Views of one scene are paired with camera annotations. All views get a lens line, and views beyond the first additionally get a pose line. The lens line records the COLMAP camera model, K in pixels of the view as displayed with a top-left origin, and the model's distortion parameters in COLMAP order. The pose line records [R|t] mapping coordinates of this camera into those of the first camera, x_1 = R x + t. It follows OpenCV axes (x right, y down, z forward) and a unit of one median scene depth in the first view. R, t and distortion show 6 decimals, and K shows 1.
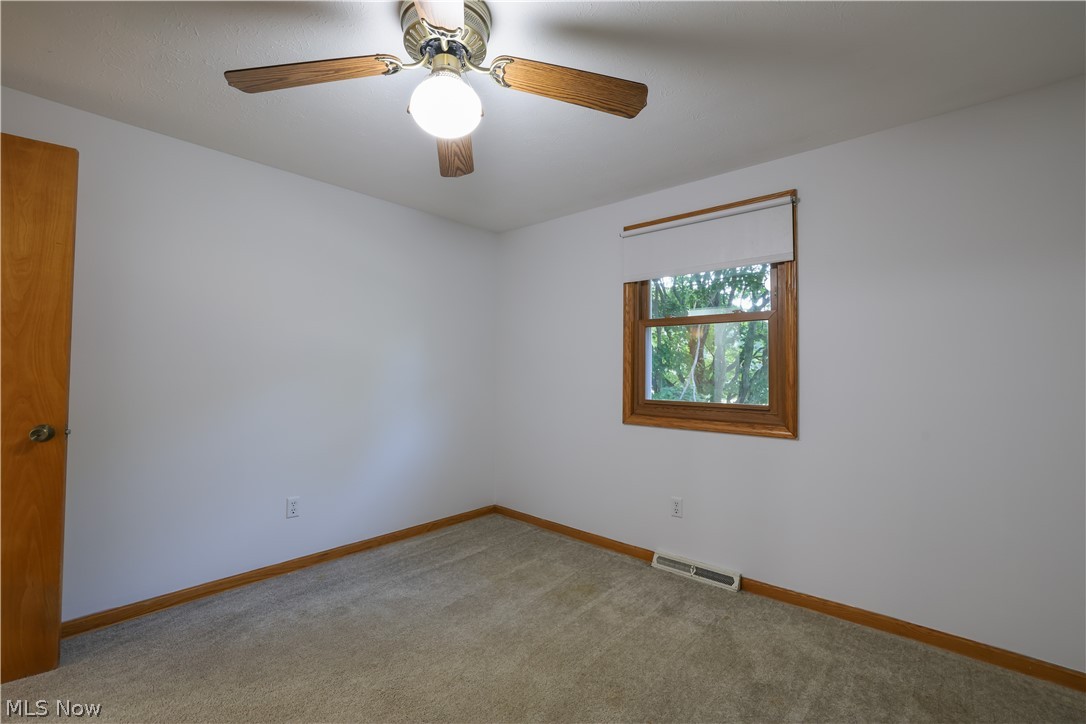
lens RADIAL K [[459.6, 0, 541.0], [0, 459.6, 353.8], [0, 0, 1]] dist [-0.025376, 0.003740]
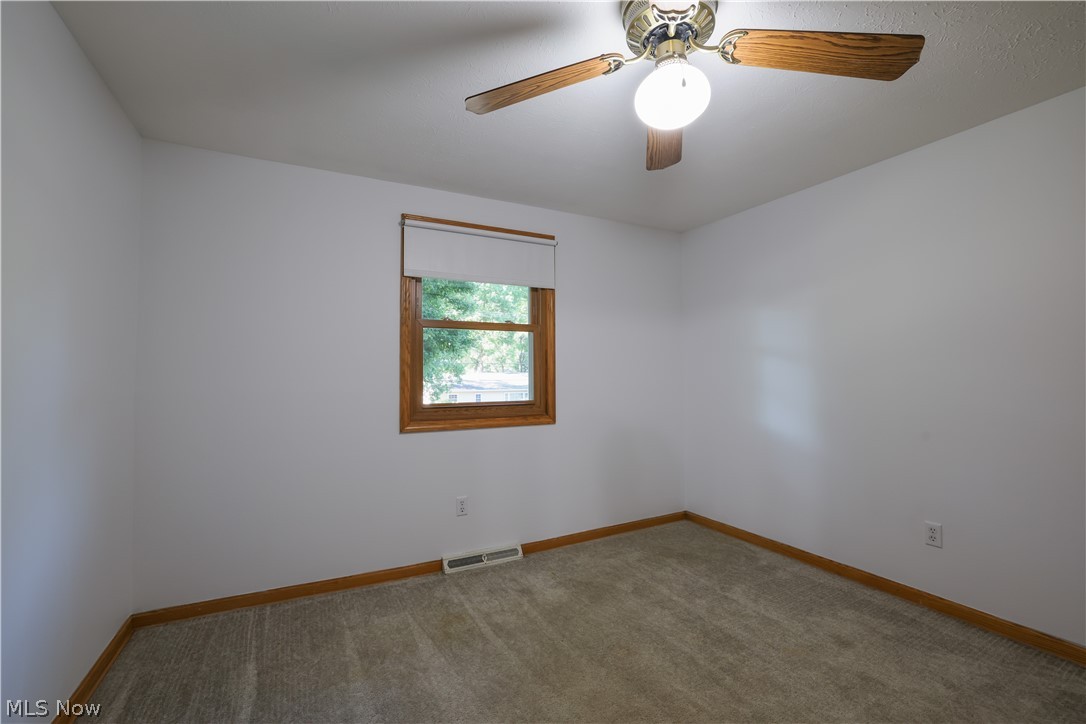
lens RADIAL K [[459.6, 0, 544.2], [0, 459.6, 351.3], [0, 0, 1]] dist [-0.025376, 0.003740]
pose [[0.356289, 0.035095, 0.933716, -0.640438], [-0.029516, 0.999218, -0.026294, 0.009120], [-0.933909, -0.018191, 0.357046, 0.484979]]
